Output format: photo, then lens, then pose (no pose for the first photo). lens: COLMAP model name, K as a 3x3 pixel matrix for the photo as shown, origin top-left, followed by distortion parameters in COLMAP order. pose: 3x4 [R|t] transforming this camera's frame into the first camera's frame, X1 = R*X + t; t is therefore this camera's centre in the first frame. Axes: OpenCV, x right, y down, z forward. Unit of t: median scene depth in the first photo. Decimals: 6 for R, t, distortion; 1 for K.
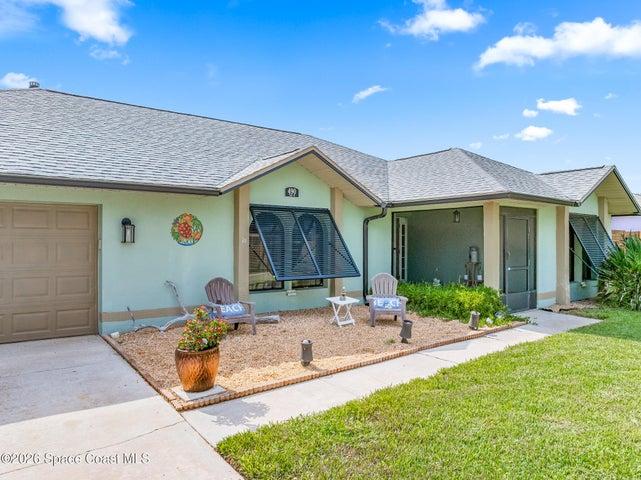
lens RADIAL K [[442.7, 0, 320.5], [0, 442.7, 240.0], [0, 0, 1]] dist [-0.063419, -0.001393]
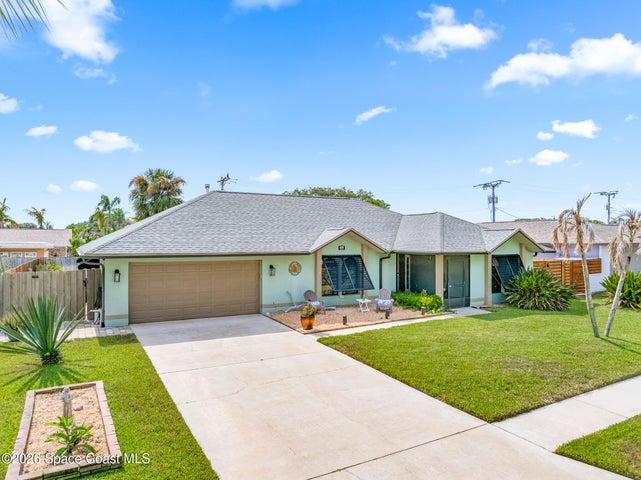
lens RADIAL K [[442.7, 0, 320.5], [0, 442.7, 240.0], [0, 0, 1]] dist [-0.063419, -0.001393]
pose [[0.990713, -0.002749, -0.135945, 0.128510], [0.003106, 0.999992, 0.002414, -0.163781], [0.135937, -0.002814, 0.990713, -1.155761]]
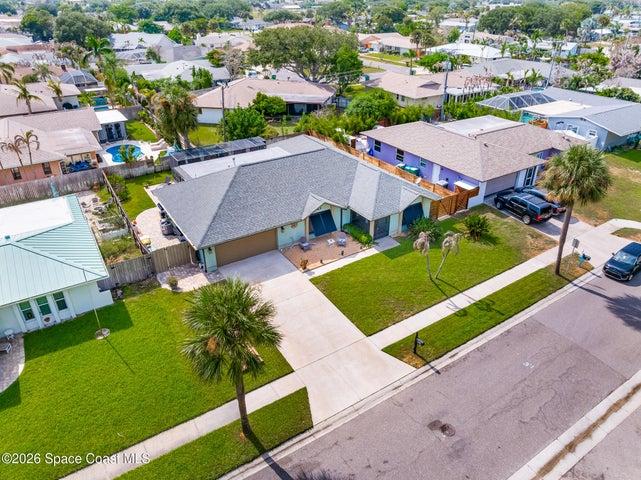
lens RADIAL K [[442.7, 0, 320.5], [0, 442.7, 240.0], [0, 0, 1]] dist [-0.063419, -0.001393]
pose [[0.996538, 0.032156, -0.076666, 0.254349], [0.010866, 0.863886, 0.503570, -1.881690], [0.082423, -0.502660, 0.860546, -2.489242]]
